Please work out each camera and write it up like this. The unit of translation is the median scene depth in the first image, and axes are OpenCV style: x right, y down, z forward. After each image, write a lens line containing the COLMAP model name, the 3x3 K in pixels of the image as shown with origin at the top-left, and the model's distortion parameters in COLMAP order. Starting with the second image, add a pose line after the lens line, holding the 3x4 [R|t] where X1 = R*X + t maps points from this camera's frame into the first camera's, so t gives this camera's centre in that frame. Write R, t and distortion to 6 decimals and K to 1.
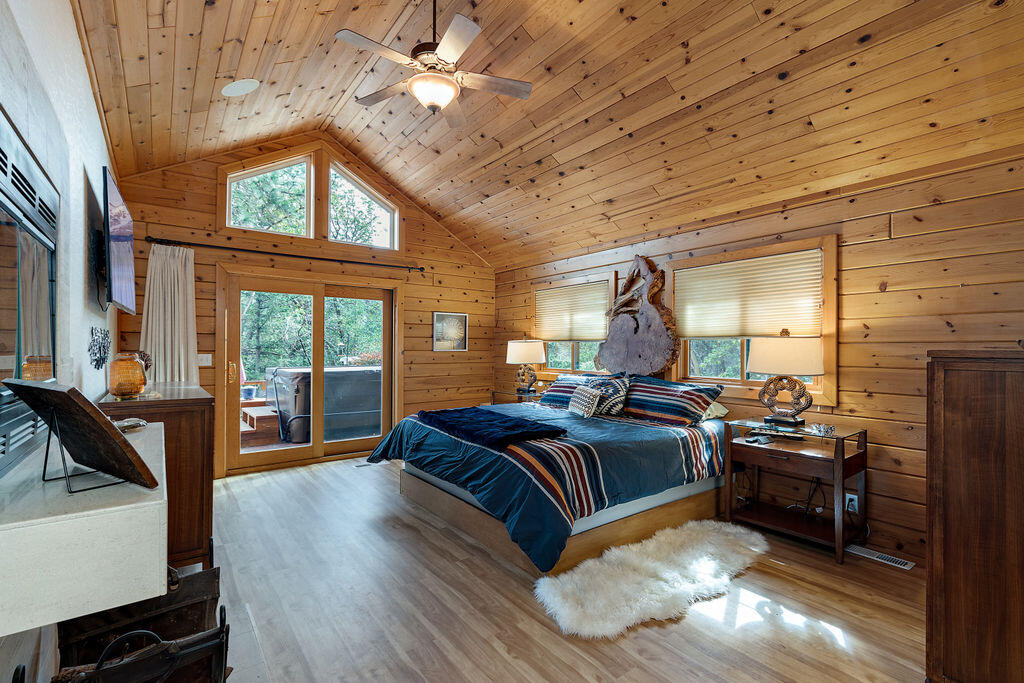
lens RADIAL K [[465.2, 0, 514.9], [0, 465.2, 348.5], [0, 0, 1]] dist [0.010211, -0.001950]
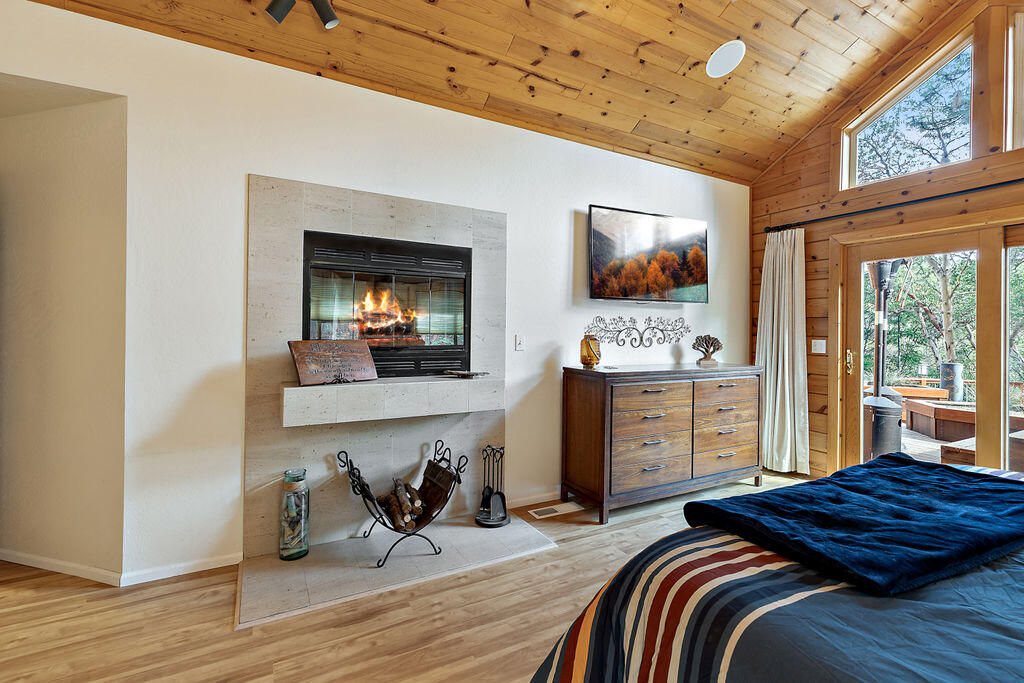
lens RADIAL K [[465.2, 0, 517.3], [0, 465.2, 327.9], [0, 0, 1]] dist [0.010211, -0.001950]
pose [[-0.149960, -0.009415, -0.988647, 0.352704], [-0.012692, 0.999891, -0.007597, 0.003996], [0.988611, 0.011409, -0.150063, 0.613827]]
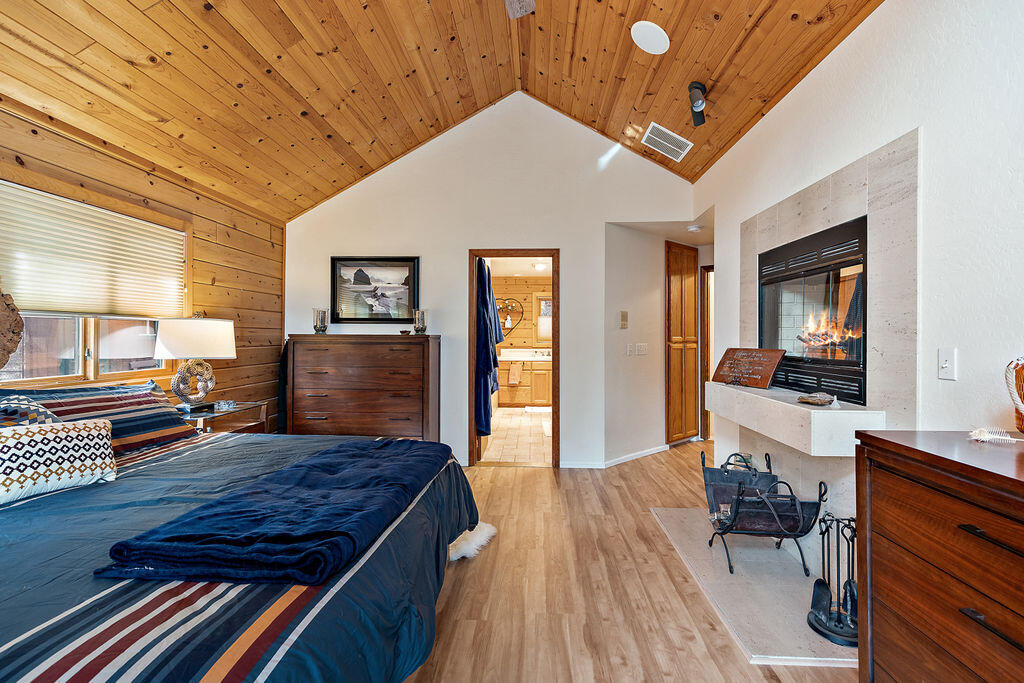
lens RADIAL K [[465.2, 0, 513.1], [0, 465.2, 335.0], [0, 0, 1]] dist [0.010211, -0.001950]
pose [[-0.757471, -0.005653, 0.652844, -0.447842], [-0.008148, 0.999966, -0.000795, 0.001726], [-0.652818, -0.005922, -0.757492, 1.065297]]
